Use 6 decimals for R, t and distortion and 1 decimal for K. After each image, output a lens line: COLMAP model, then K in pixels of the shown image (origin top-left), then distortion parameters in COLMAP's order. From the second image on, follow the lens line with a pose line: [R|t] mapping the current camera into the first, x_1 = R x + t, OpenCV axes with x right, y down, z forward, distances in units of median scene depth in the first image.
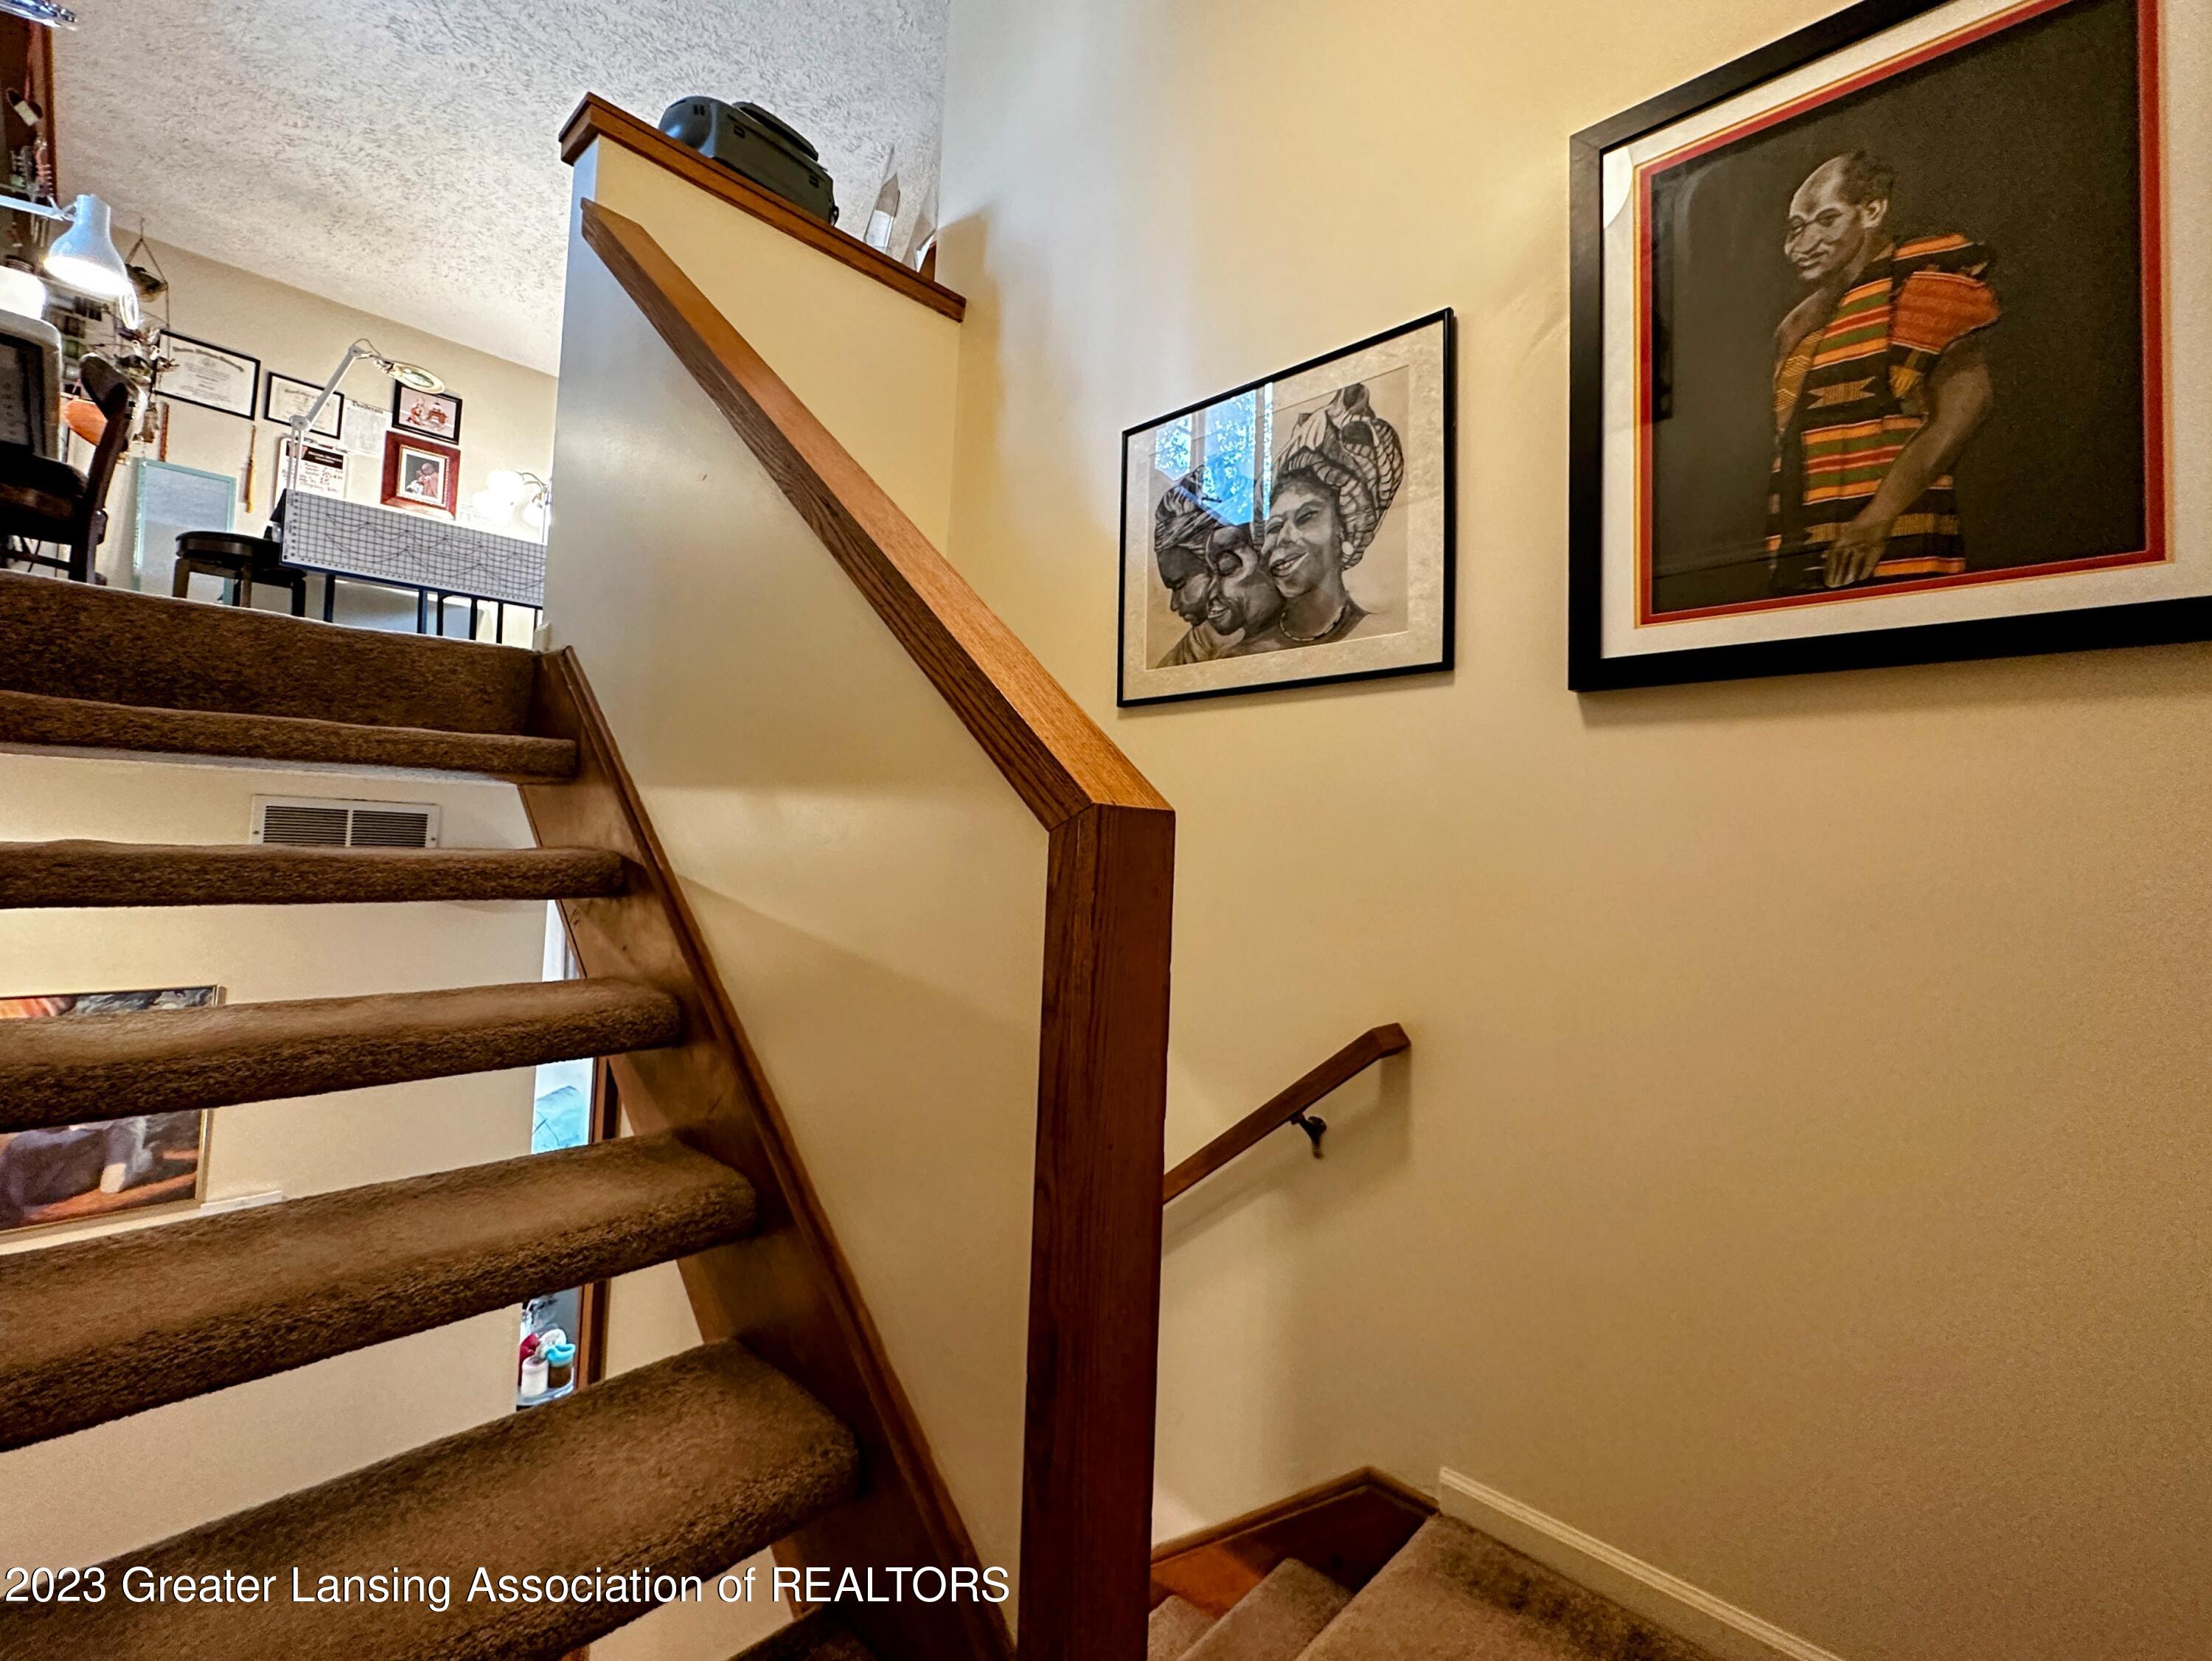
lens RADIAL K [[964.9, 0, 1100.9], [0, 964.9, 827.3], [0, 0, 1]] dist [-0.001713, 0.001010]
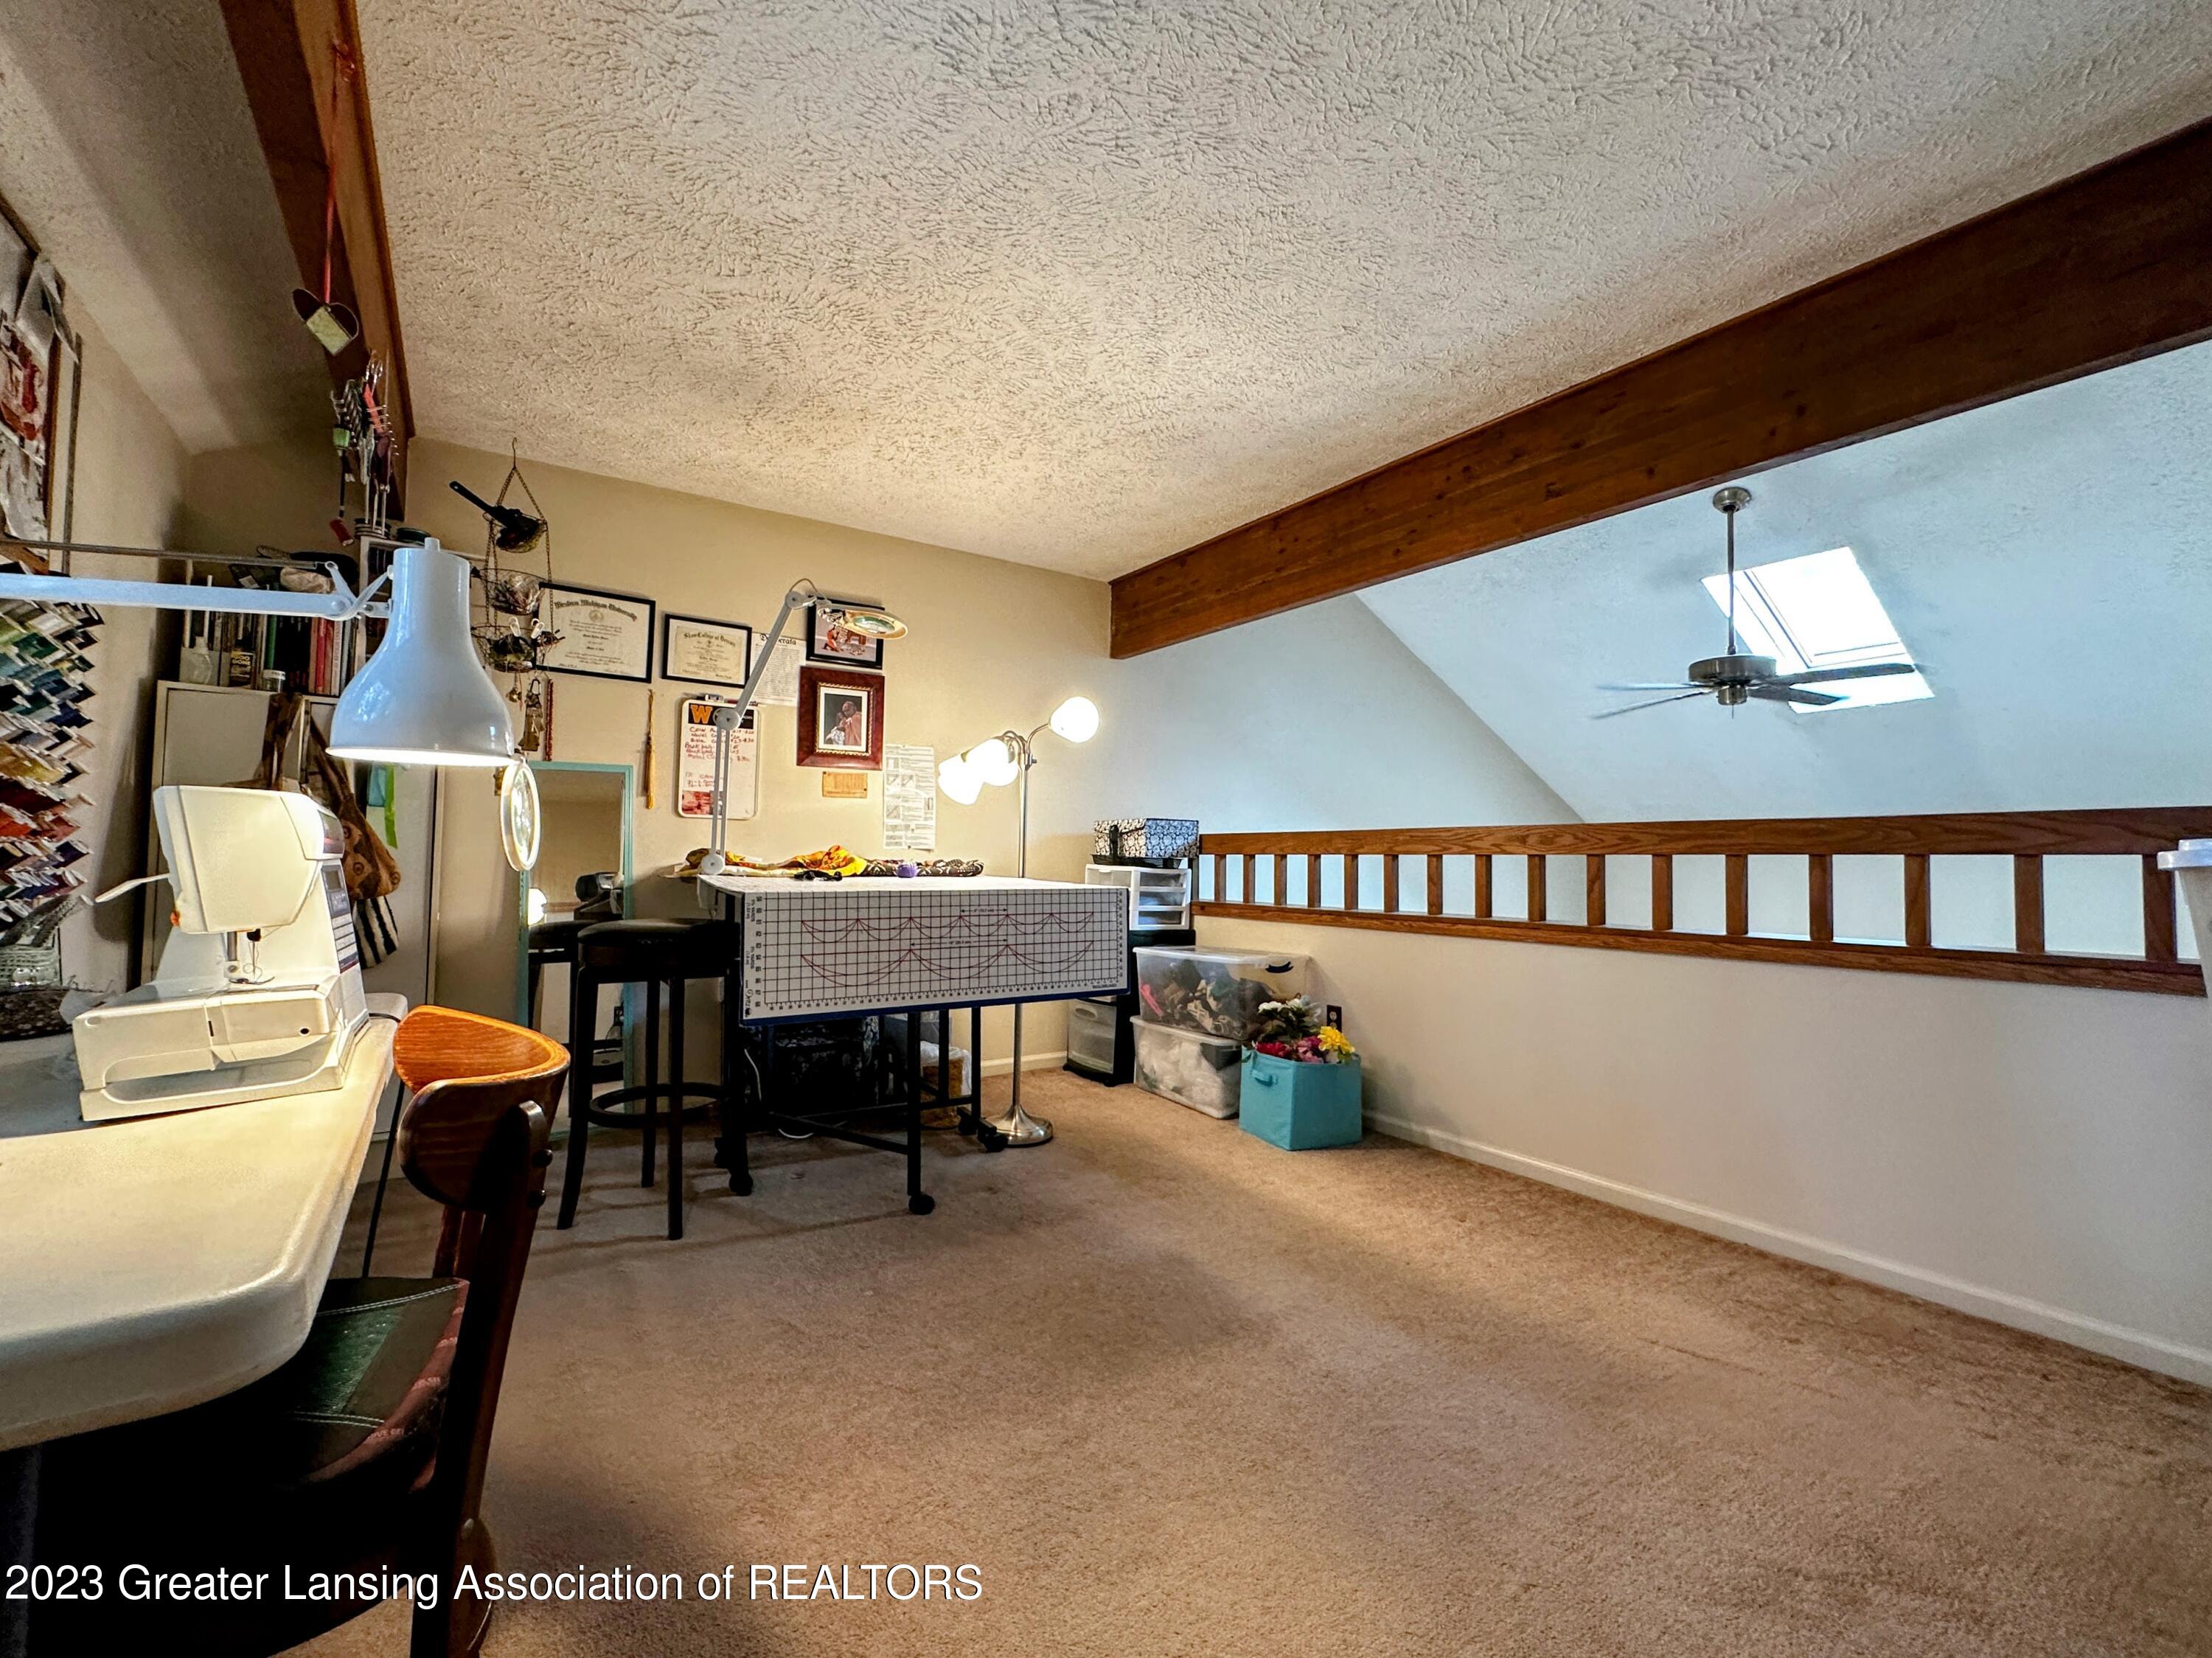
lens RADIAL K [[891.8, 0, 1108.8], [0, 891.8, 820.6], [0, 0, 1]] dist [0.003091, -0.000065]
pose [[0.980159, -0.037142, -0.194703, -0.444686], [0.036750, 0.999309, -0.005623, -0.328680], [0.194777, -0.001644, 0.980846, 0.436796]]
